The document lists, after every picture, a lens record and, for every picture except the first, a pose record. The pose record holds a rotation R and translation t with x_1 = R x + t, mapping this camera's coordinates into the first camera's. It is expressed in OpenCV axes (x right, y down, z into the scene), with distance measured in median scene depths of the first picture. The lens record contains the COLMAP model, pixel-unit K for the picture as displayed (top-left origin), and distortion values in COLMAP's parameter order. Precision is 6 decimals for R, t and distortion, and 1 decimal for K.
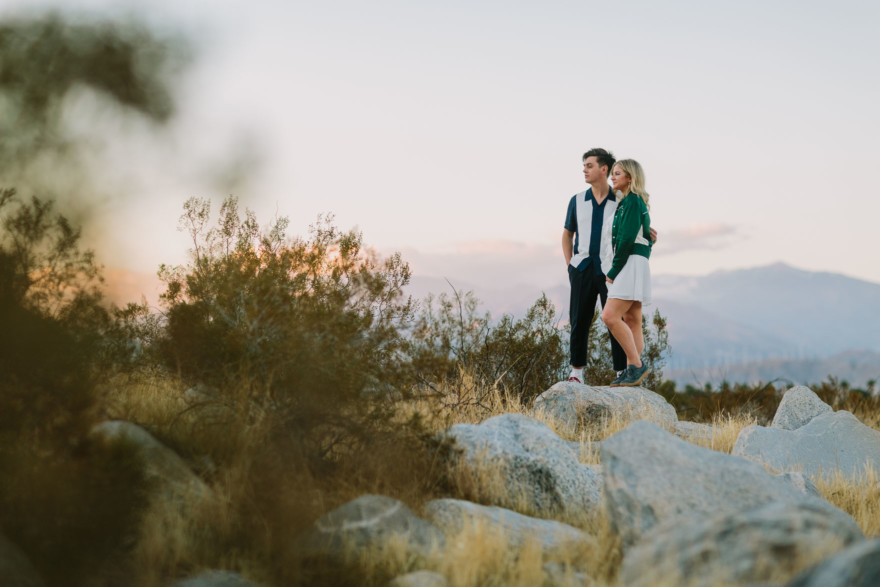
lens RADIAL K [[2072.0, 0, 439.9], [0, 2072.0, 165.2], [0, 0, 1]] dist [-0.027656, -0.013010]
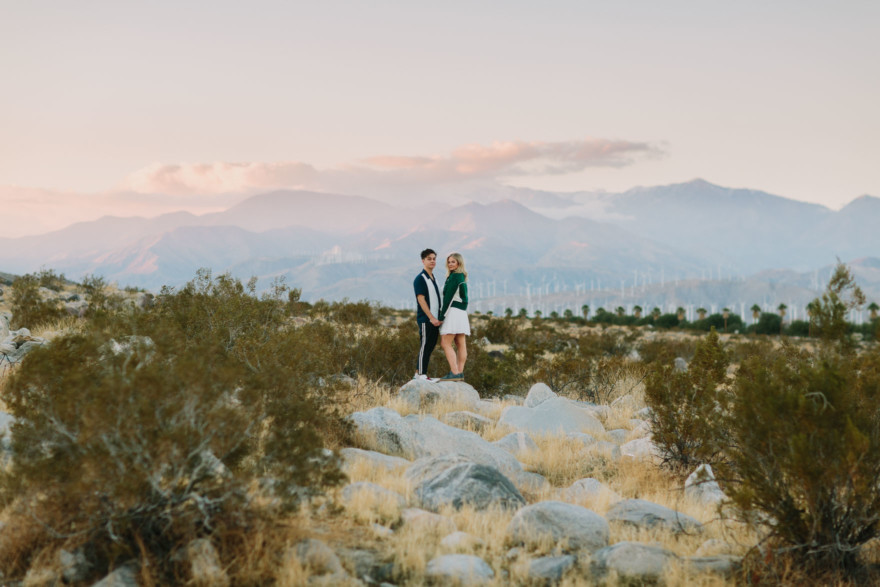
lens RADIAL K [[2180.3, 0, 440.0], [0, 2180.3, 293.5], [0, 0, 1]] dist [0.056432, 0.185830]
pose [[0.999134, -0.003592, 0.041460, 0.003180], [-0.000604, 0.994912, 0.100748, -0.233315], [-0.041611, -0.100686, 0.994048, -1.283035]]
